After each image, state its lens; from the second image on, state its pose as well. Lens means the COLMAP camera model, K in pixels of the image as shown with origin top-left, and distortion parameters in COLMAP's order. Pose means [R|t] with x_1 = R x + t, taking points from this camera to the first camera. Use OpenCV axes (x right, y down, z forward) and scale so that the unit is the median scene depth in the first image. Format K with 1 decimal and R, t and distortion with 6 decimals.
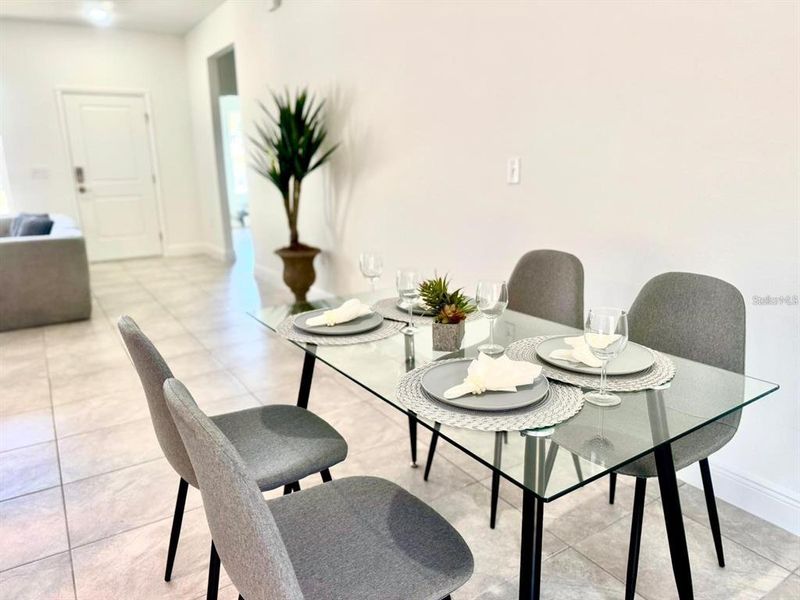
lens RADIAL K [[552.3, 0, 400.0], [0, 552.3, 300.0], [0, 0, 1]] dist [-0.001586, -0.000948]
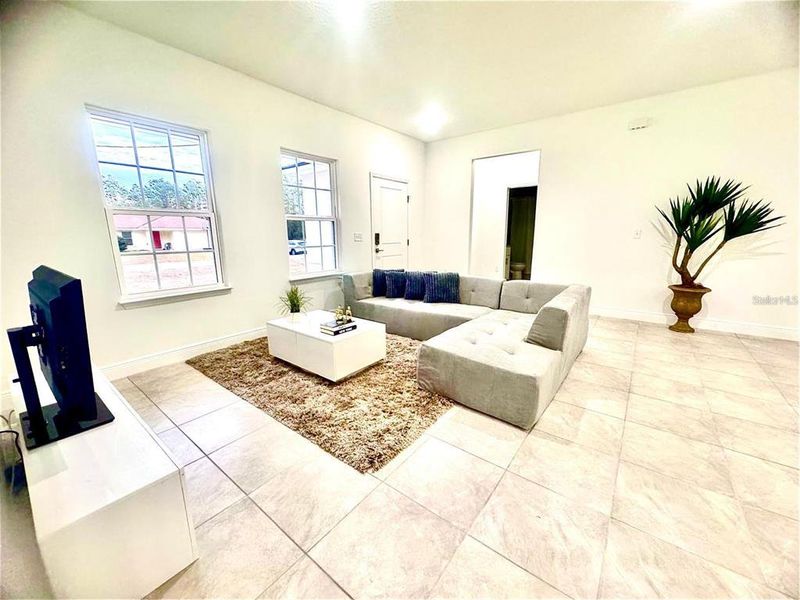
lens RADIAL K [[319.0, 0, 398.2], [0, 319.0, 300.4], [0, 0, 1]] dist [-0.001432, 0.000011]
pose [[0.944609, -0.054307, 0.323675, -0.783522], [0.067023, 0.997351, -0.028262, -0.058114], [-0.321282, 0.048390, 0.945746, 0.280766]]
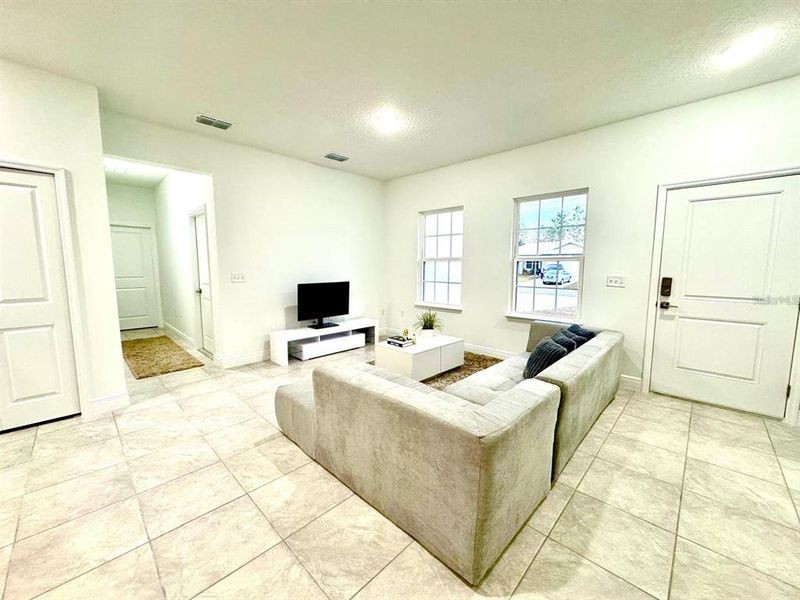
lens RADIAL K [[319.0, 0, 398.2], [0, 319.0, 300.4], [0, 0, 1]] dist [-0.001432, 0.000011]
pose [[0.217901, 0.125832, -0.967825, -0.215901], [-0.242049, 0.967640, 0.071312, -0.146912], [0.945480, 0.218722, 0.241307, 0.525731]]
